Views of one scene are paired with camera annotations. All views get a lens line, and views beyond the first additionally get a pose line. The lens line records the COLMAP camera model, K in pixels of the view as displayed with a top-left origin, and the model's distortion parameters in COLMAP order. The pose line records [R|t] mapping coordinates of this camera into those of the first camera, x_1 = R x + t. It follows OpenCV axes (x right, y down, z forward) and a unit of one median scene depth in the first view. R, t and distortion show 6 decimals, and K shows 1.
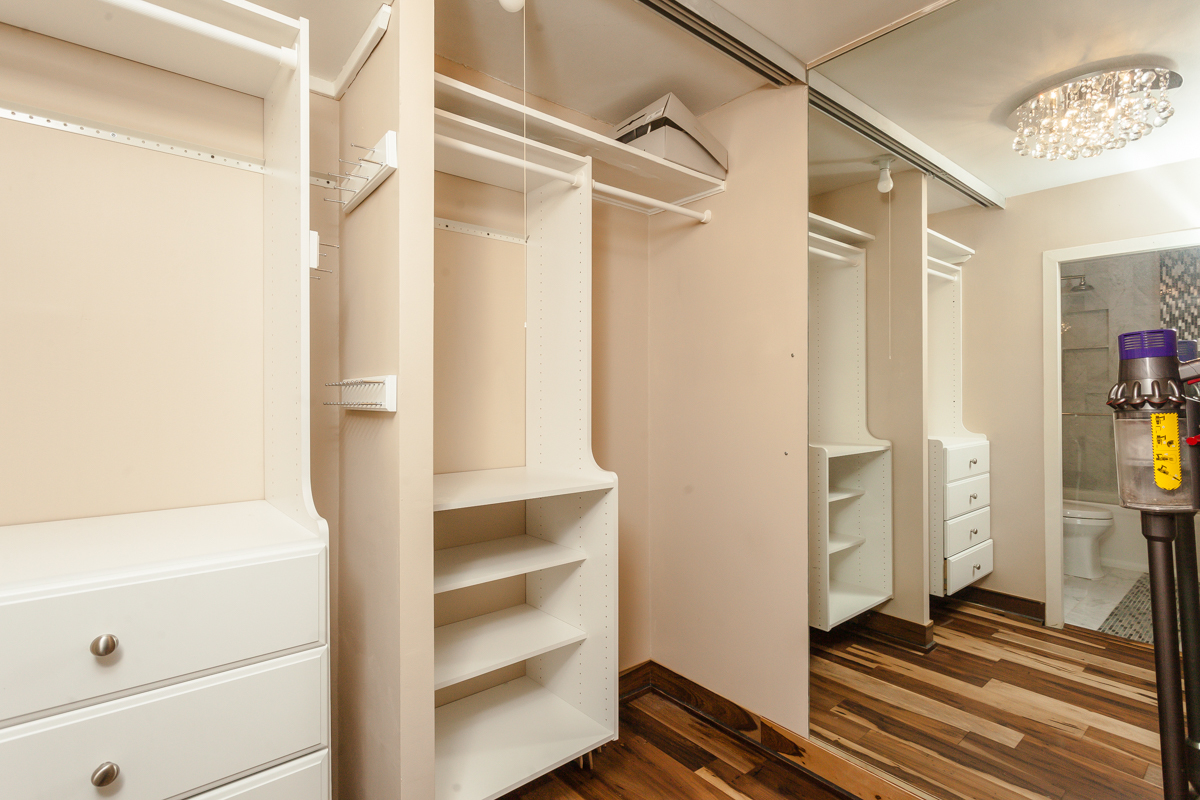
lens RADIAL K [[575.5, 0, 600.2], [0, 575.5, 396.6], [0, 0, 1]] dist [-0.000232, 0.000484]
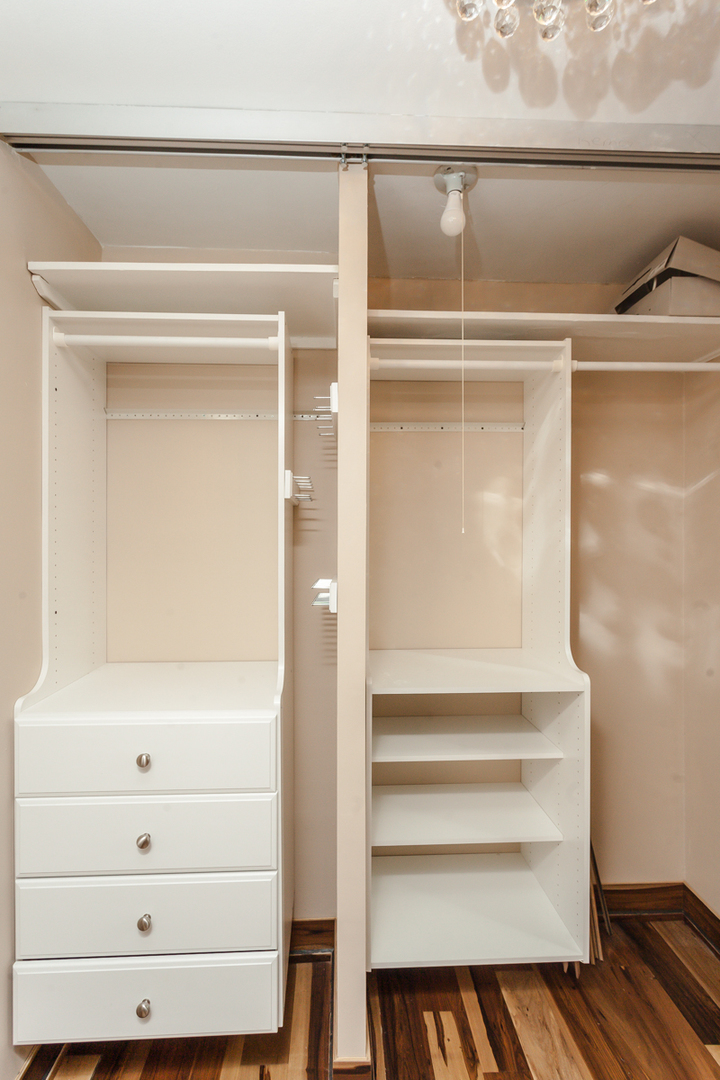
lens RADIAL K [[518.0, 0, 357.4], [0, 518.0, 539.6], [0, 0, 1]] dist [-0.000232, 0.000484]
pose [[0.792459, -0.001636, -0.609923, 0.227910], [0.002929, 0.999995, 0.001122, -0.084478], [0.609919, -0.002676, 0.792460, 0.101577]]
